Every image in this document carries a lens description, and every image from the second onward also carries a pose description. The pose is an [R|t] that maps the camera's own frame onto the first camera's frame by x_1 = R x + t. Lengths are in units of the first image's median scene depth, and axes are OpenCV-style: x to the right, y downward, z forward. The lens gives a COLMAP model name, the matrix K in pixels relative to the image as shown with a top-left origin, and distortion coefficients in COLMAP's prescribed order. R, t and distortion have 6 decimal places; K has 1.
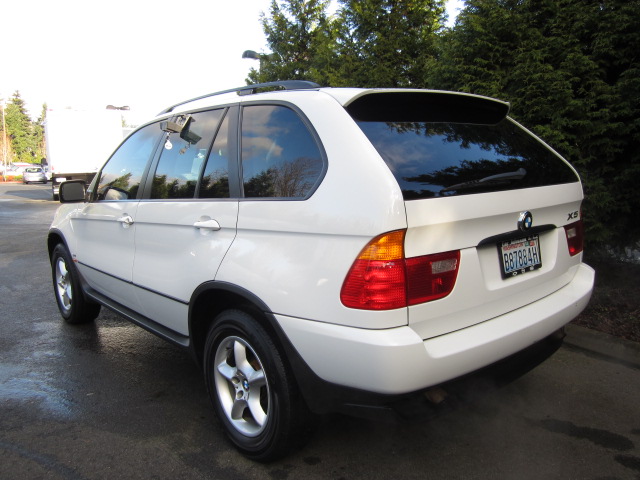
lens RADIAL K [[530.4, 0, 320.1], [0, 530.4, 240.5], [0, 0, 1]] dist [-0.008491, -0.004803]
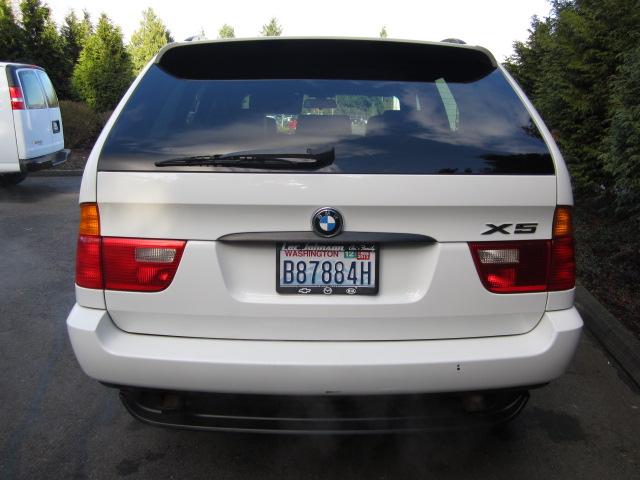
lens RADIAL K [[530.4, 0, 320.0], [0, 530.4, 240.8], [0, 0, 1]] dist [-0.008491, -0.004803]
pose [[0.712149, 0.159402, -0.683692, 0.880327], [-0.124049, 0.987129, 0.100936, -0.080660], [0.690981, 0.012930, 0.722757, 0.507742]]
